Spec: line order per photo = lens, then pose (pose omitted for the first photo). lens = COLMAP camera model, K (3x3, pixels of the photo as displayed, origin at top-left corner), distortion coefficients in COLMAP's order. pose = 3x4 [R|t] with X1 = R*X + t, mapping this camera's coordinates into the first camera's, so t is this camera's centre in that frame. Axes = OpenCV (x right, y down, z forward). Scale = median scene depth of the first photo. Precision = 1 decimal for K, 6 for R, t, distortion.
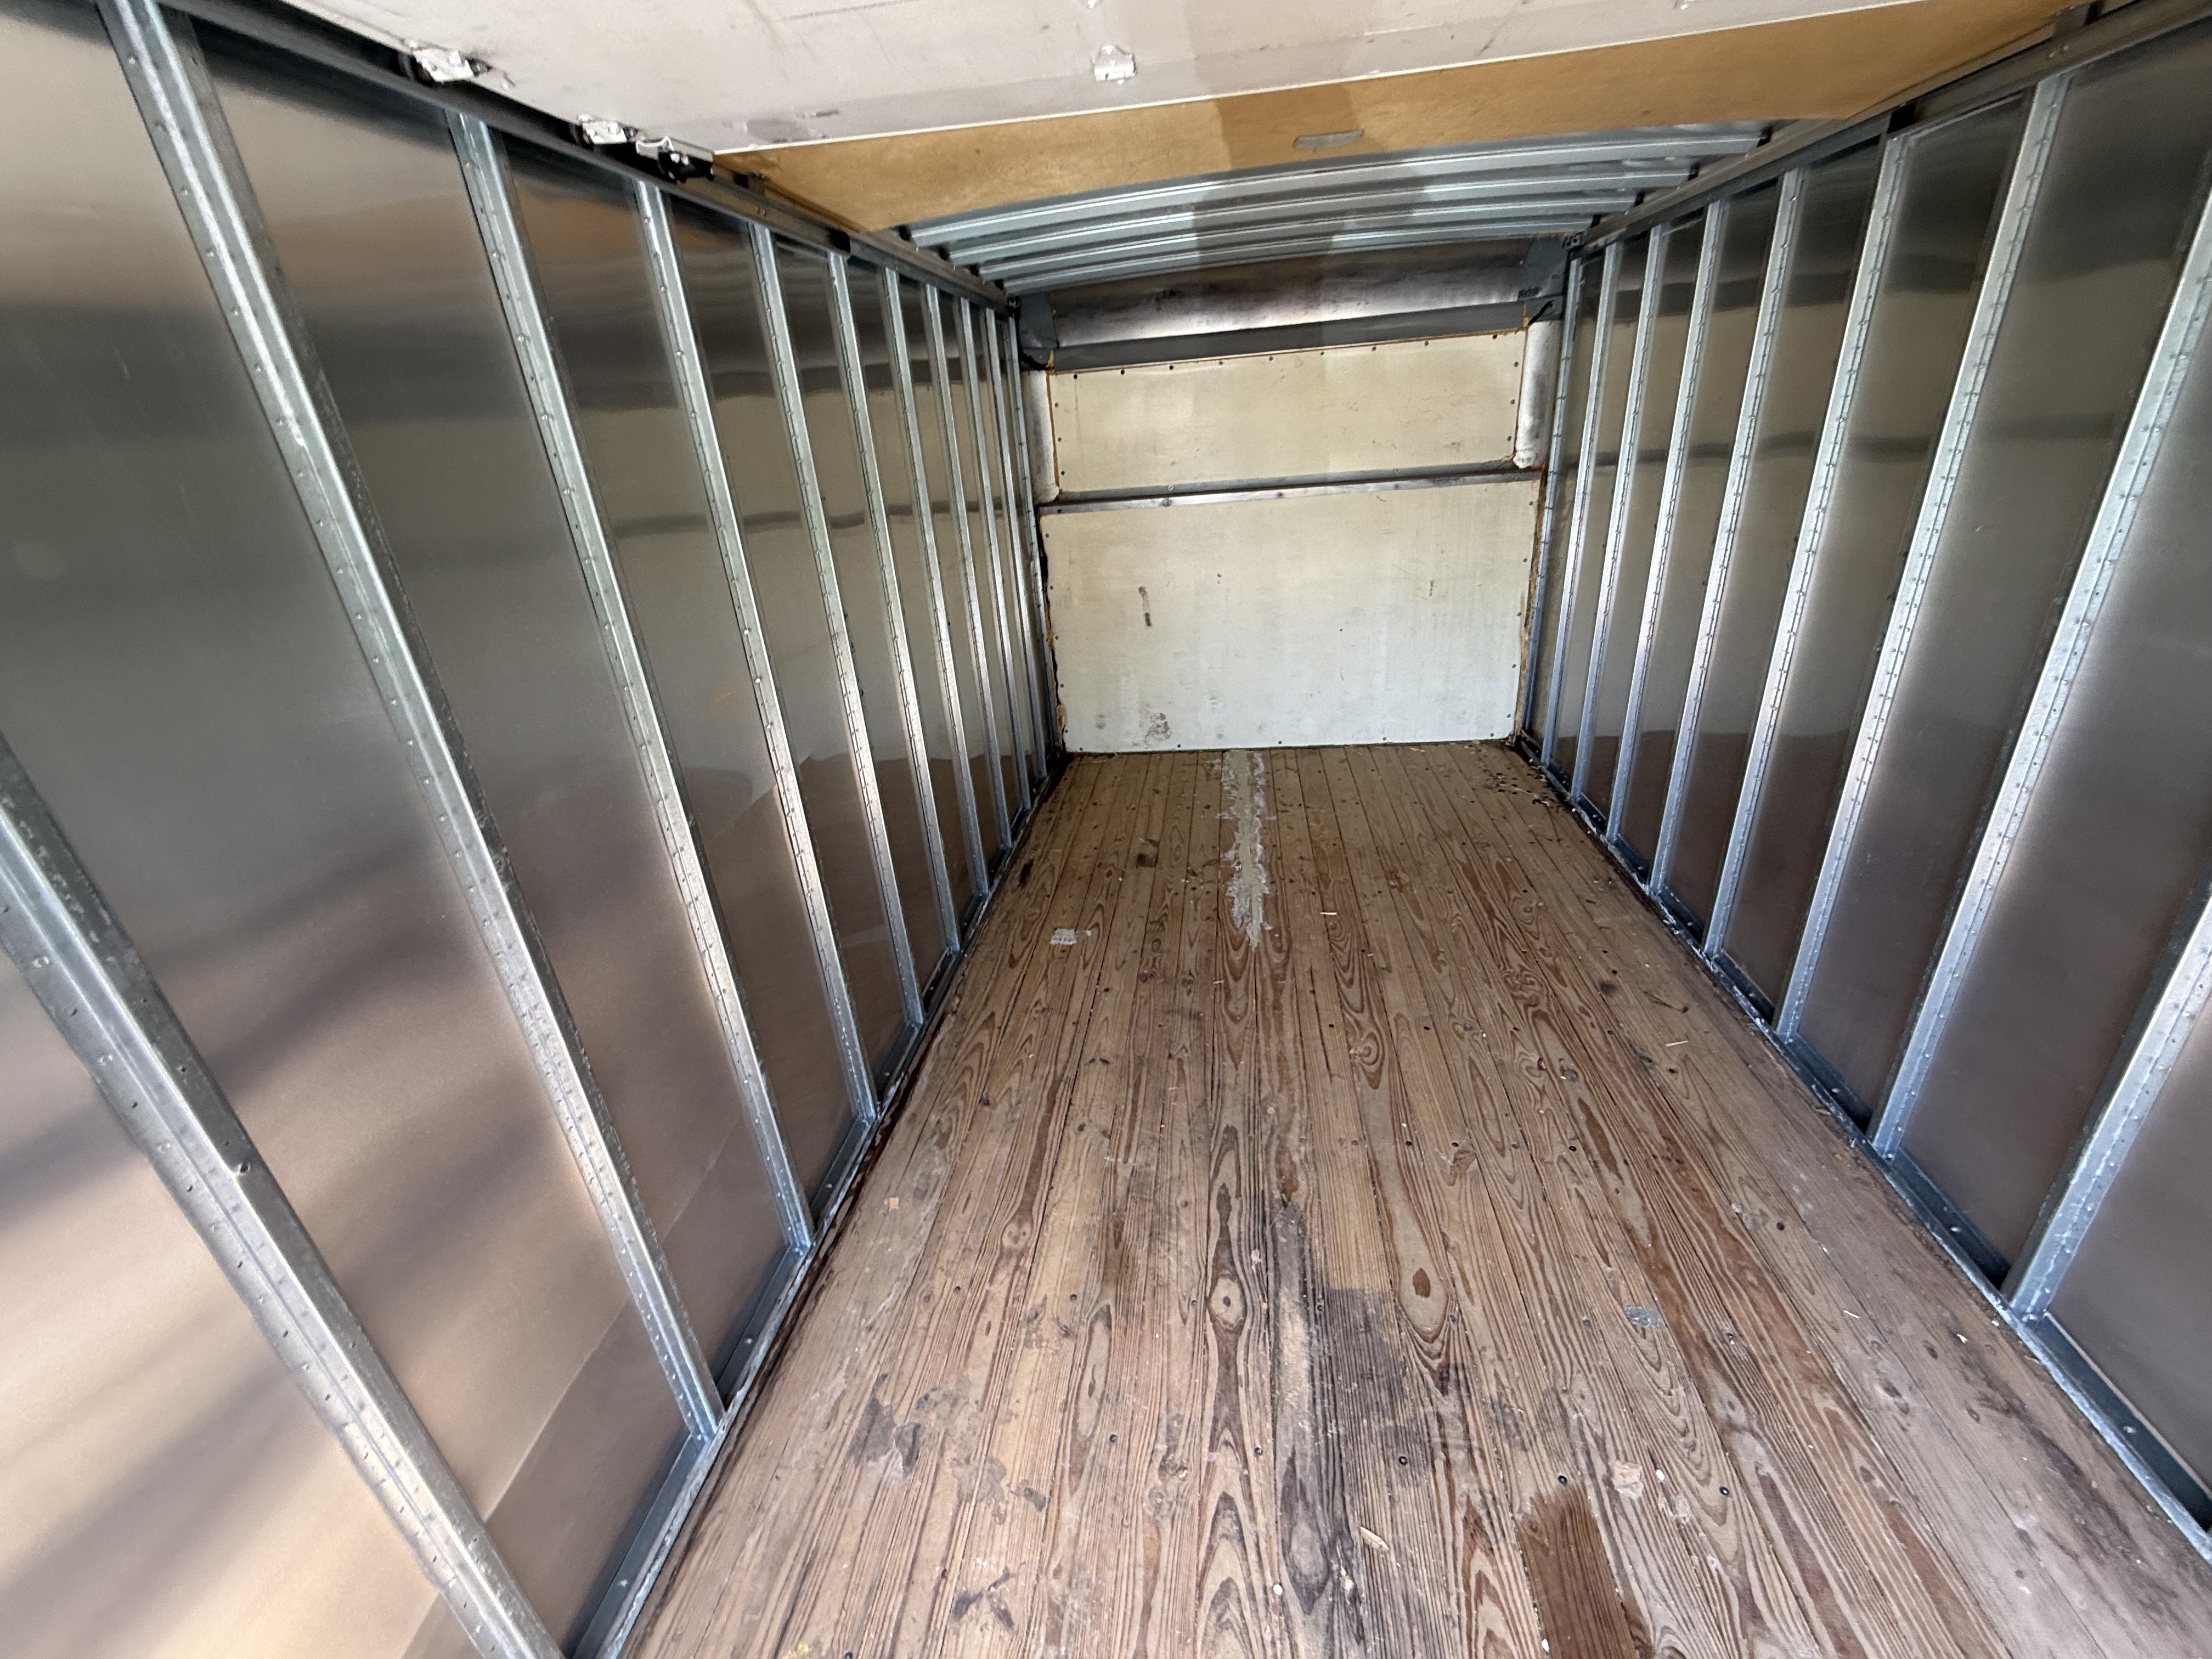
lens RADIAL K [[906.4, 0, 1106.0], [0, 906.4, 829.5], [0, 0, 1]] dist [-0.000253, -0.000182]
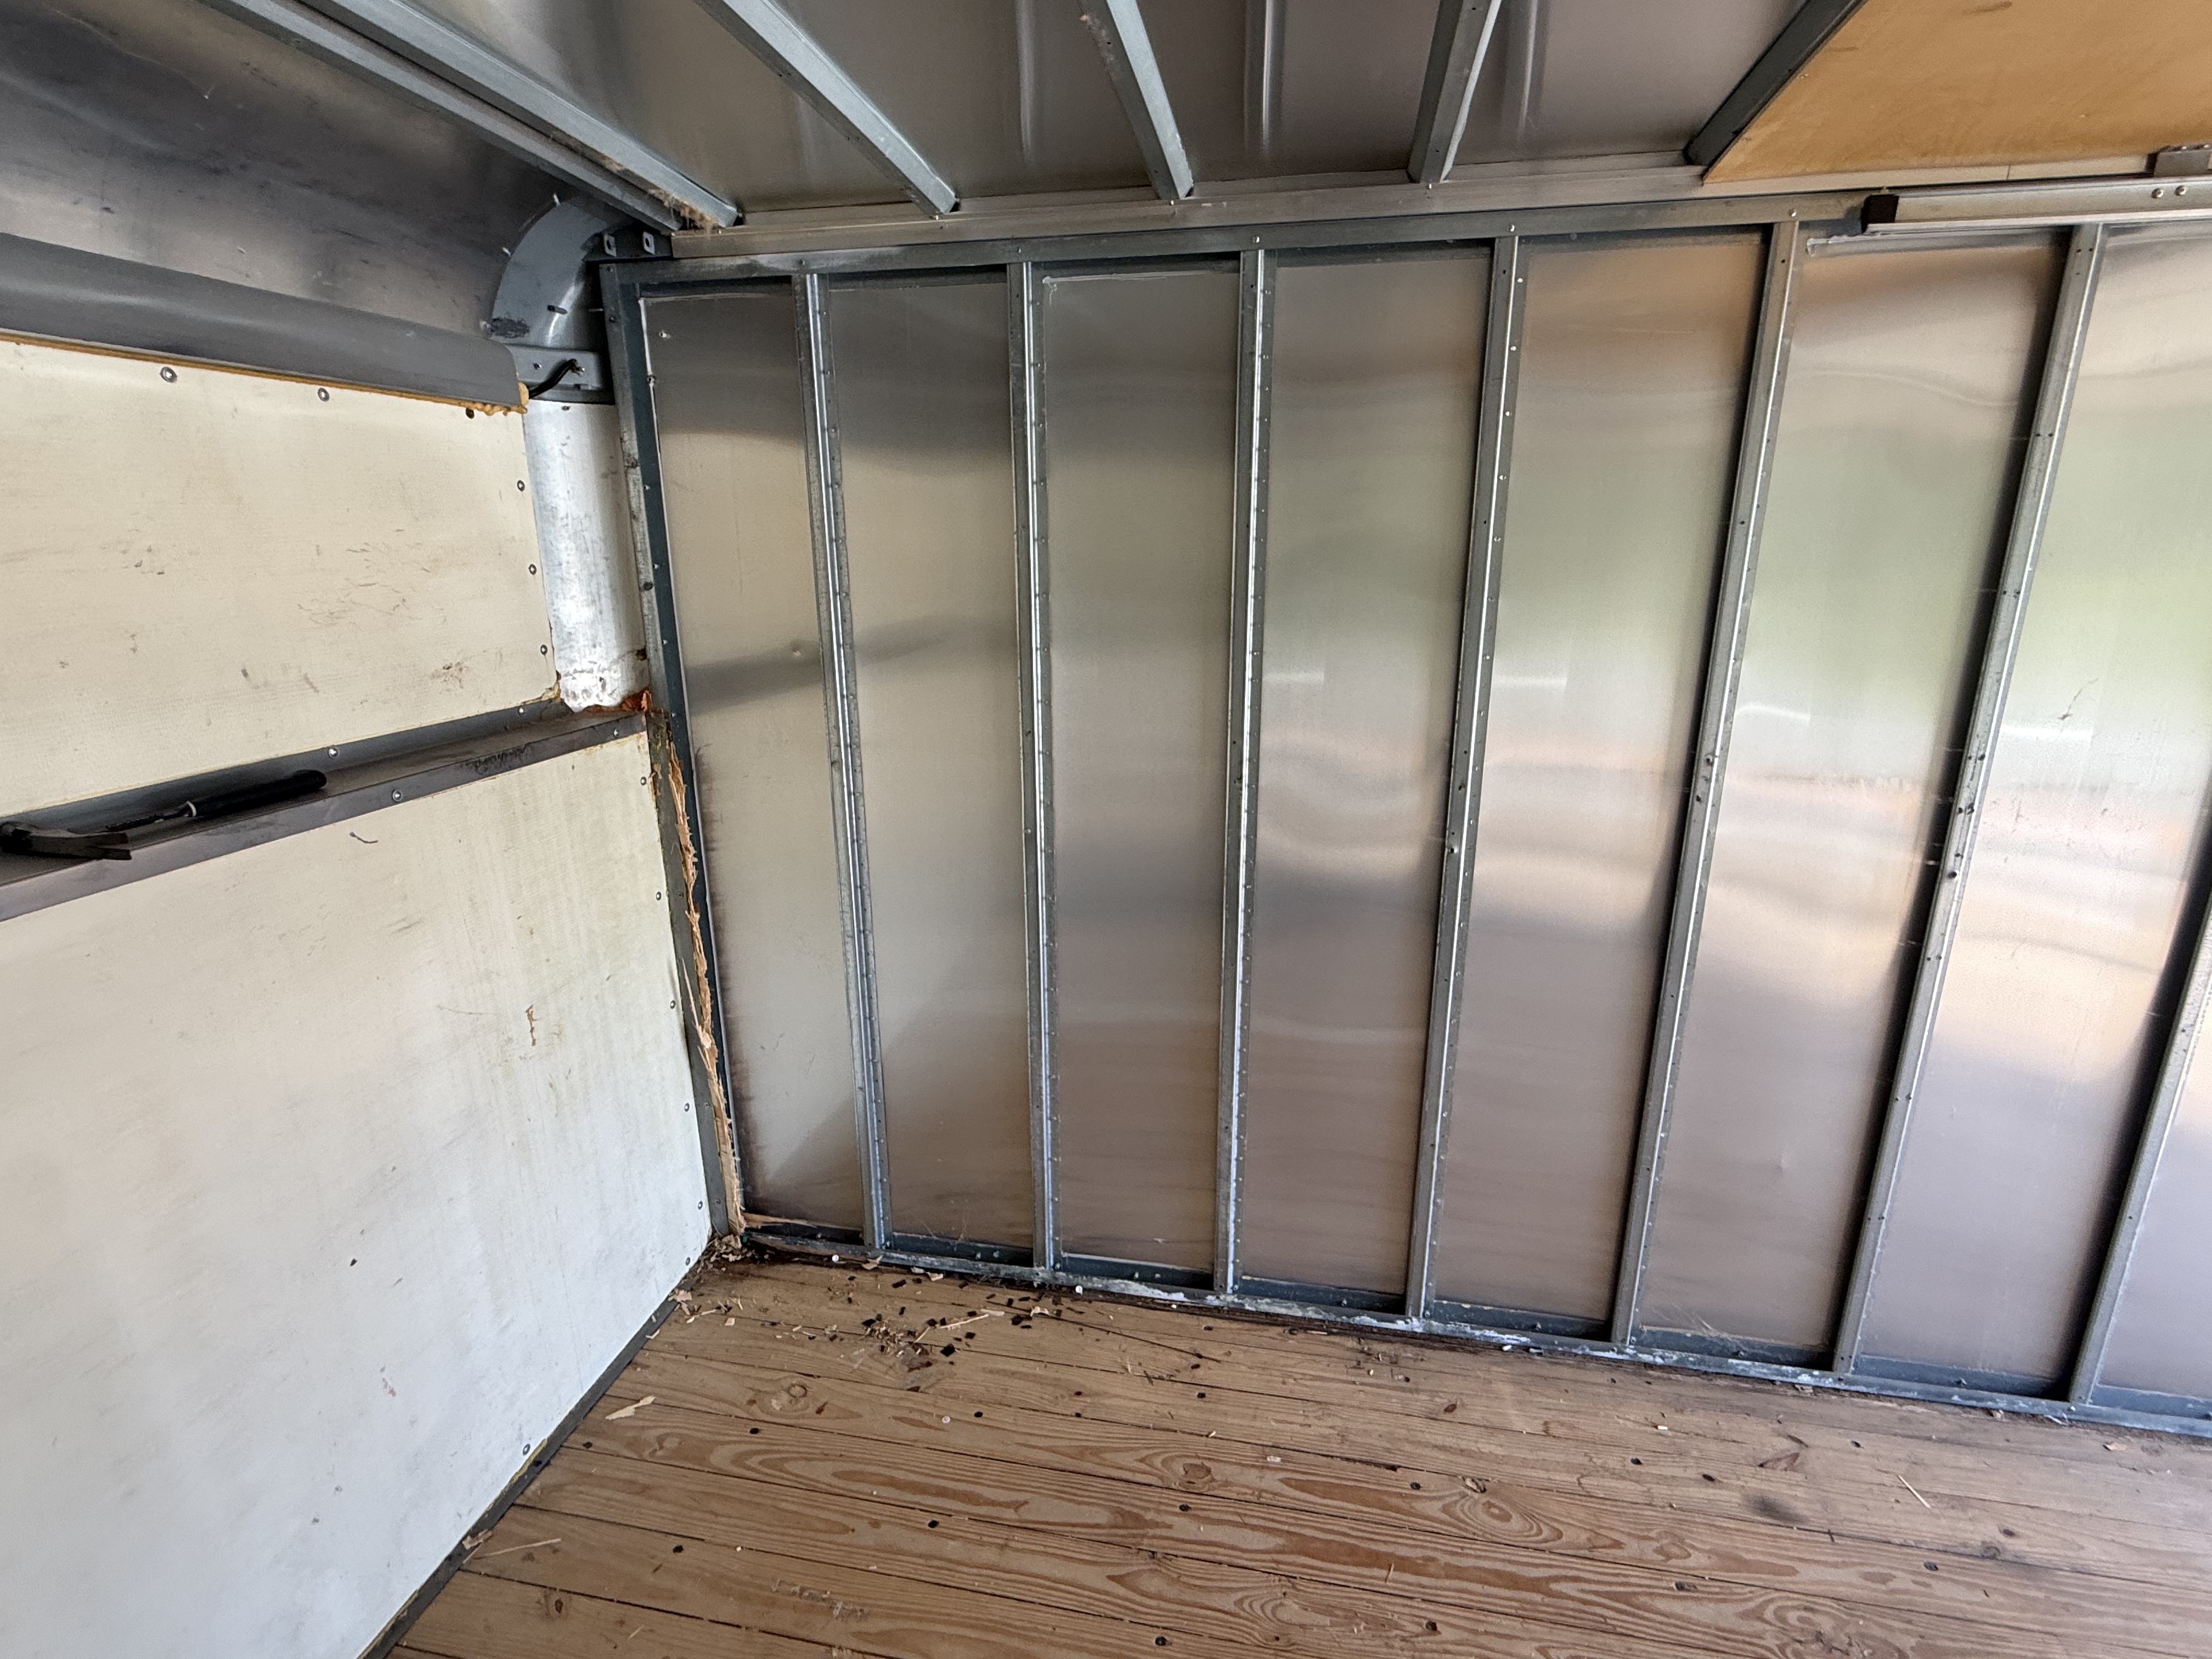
lens RADIAL K [[1075.1, 0, 1098.6], [0, 1075.1, 829.5], [0, 0, 1]] dist [-0.001302, -0.000280]
pose [[0.076157, -0.192303, 0.978376, -0.049103], [0.417463, 0.897234, 0.143859, -0.363761], [-0.905497, 0.397480, 0.148610, 0.822408]]
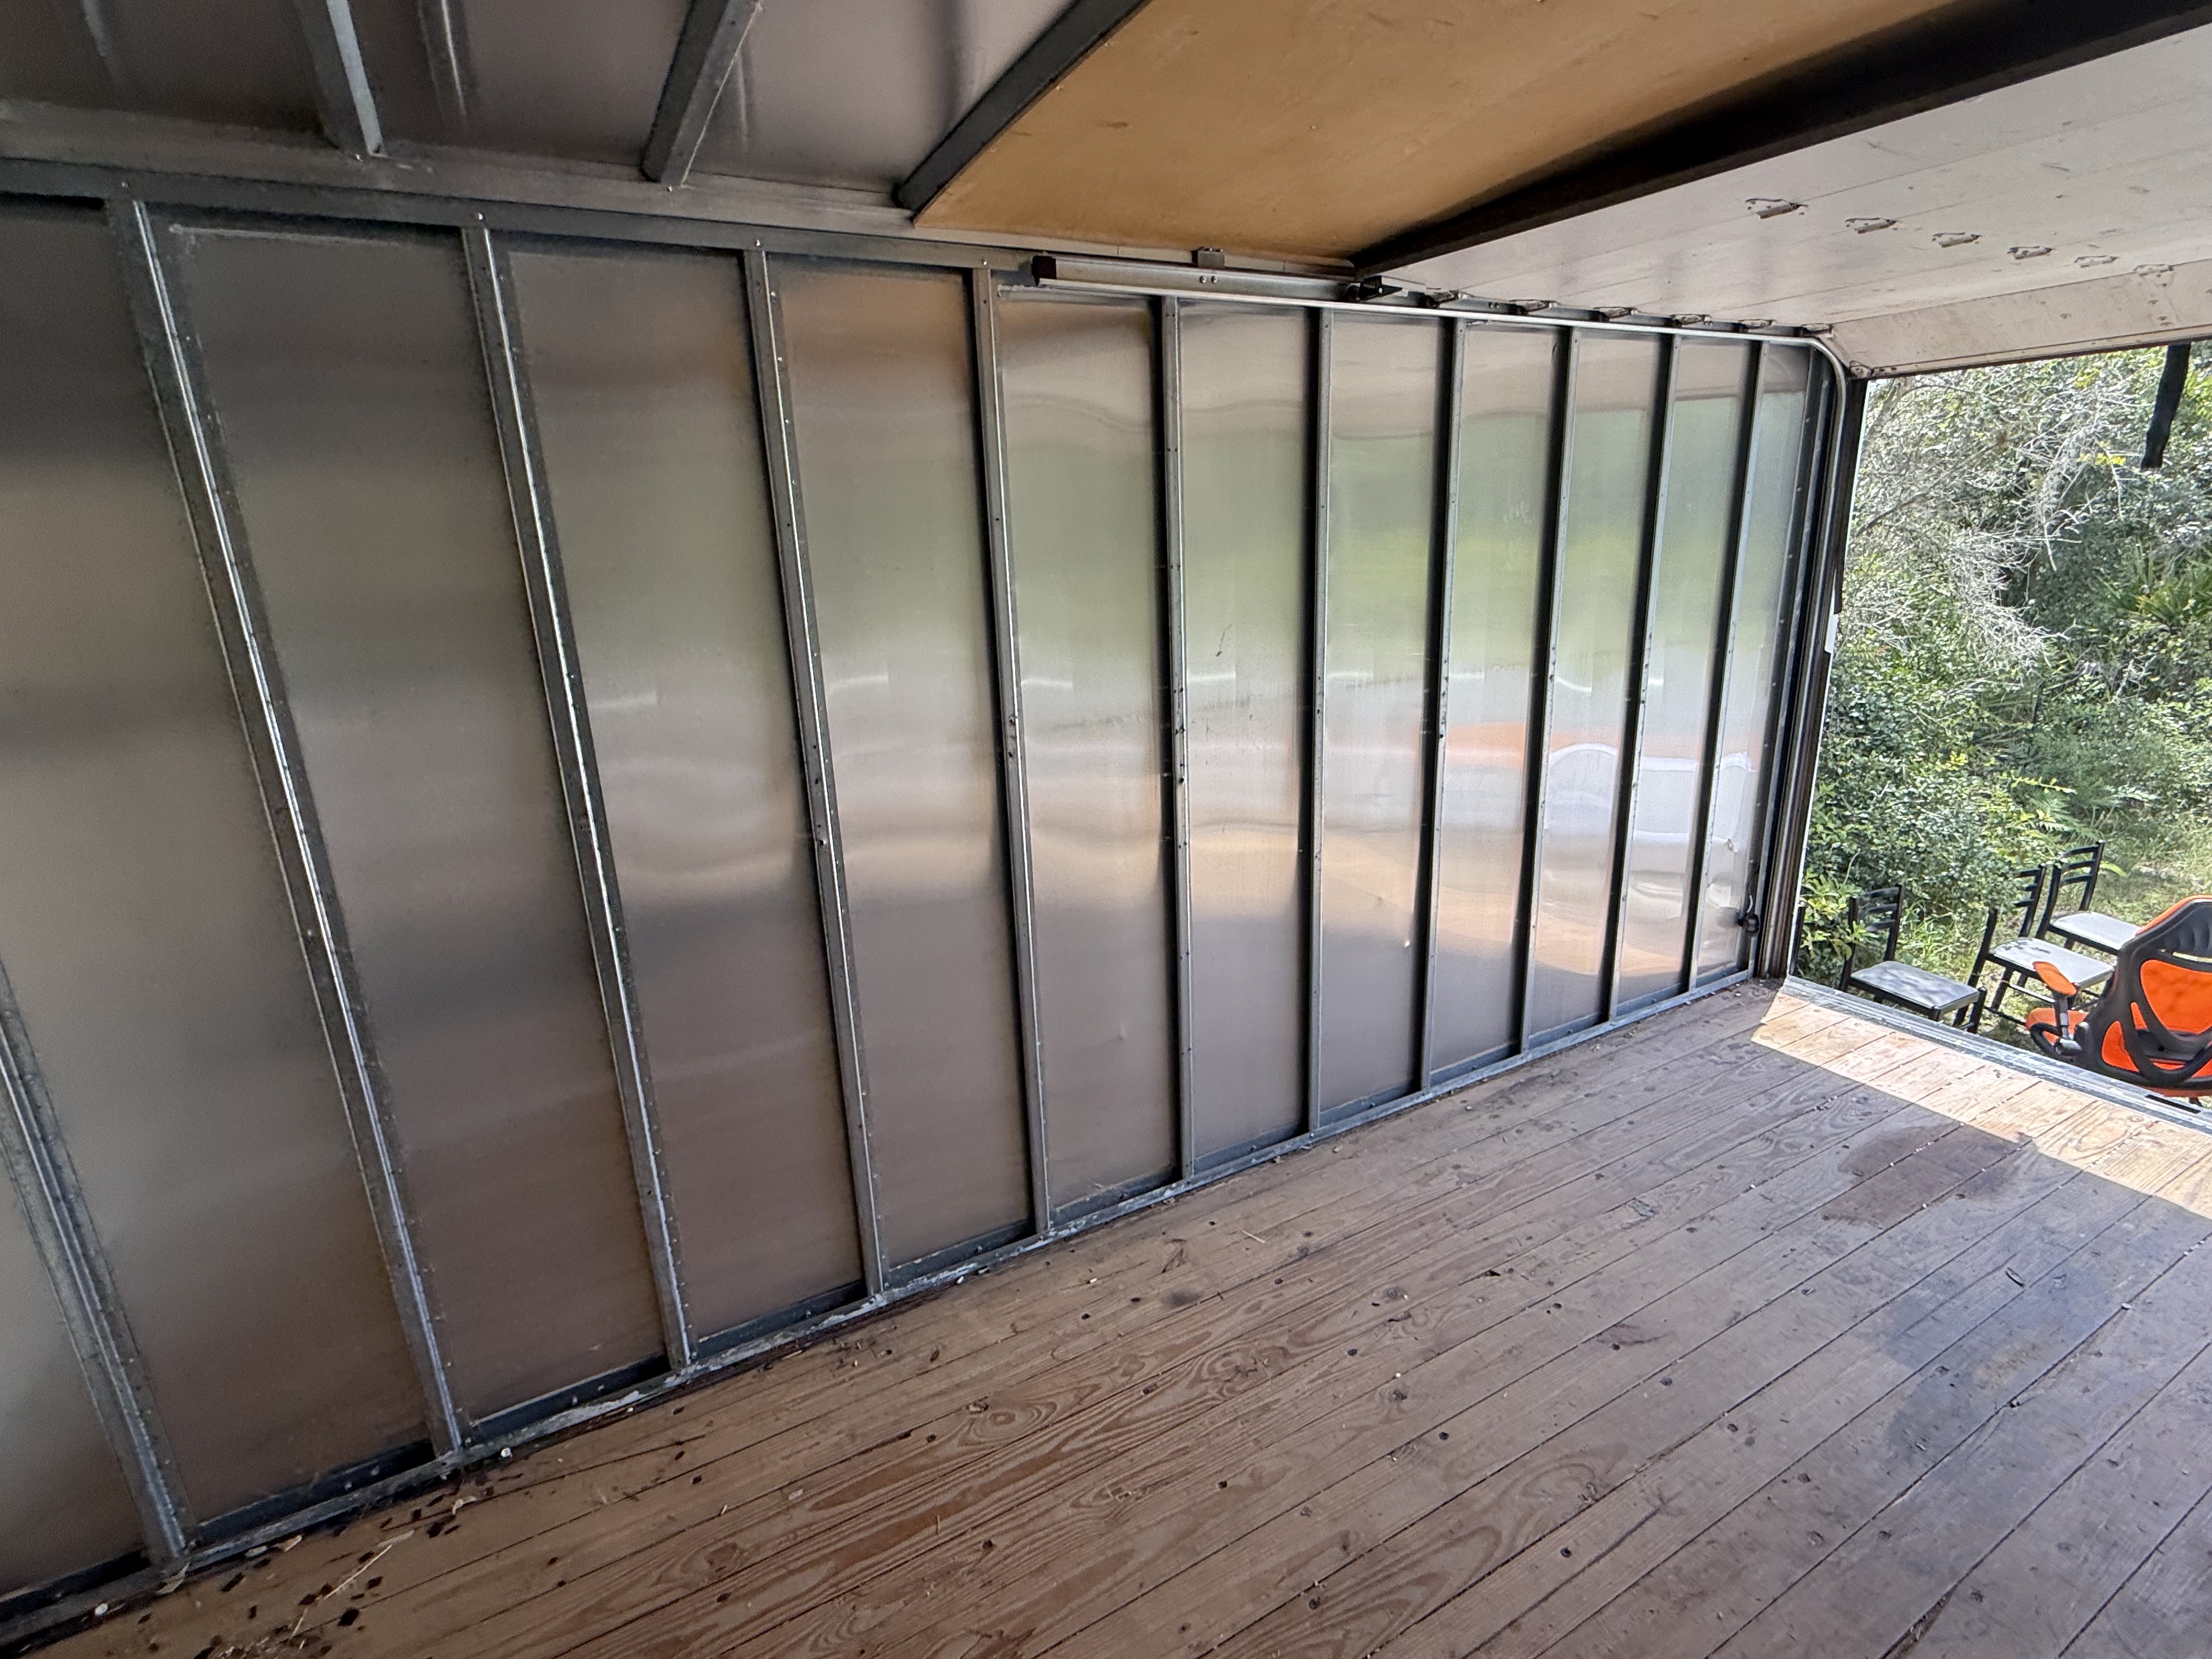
lens RADIAL K [[1082.6, 0, 1106.0], [0, 1082.6, 829.5], [0, 0, 1]] dist [0.000664, -0.000127]
pose [[-0.586434, -0.124666, 0.800346, -0.044393], [0.413586, 0.803487, 0.428201, -0.387932], [-0.696449, 0.582123, -0.419632, 0.875859]]
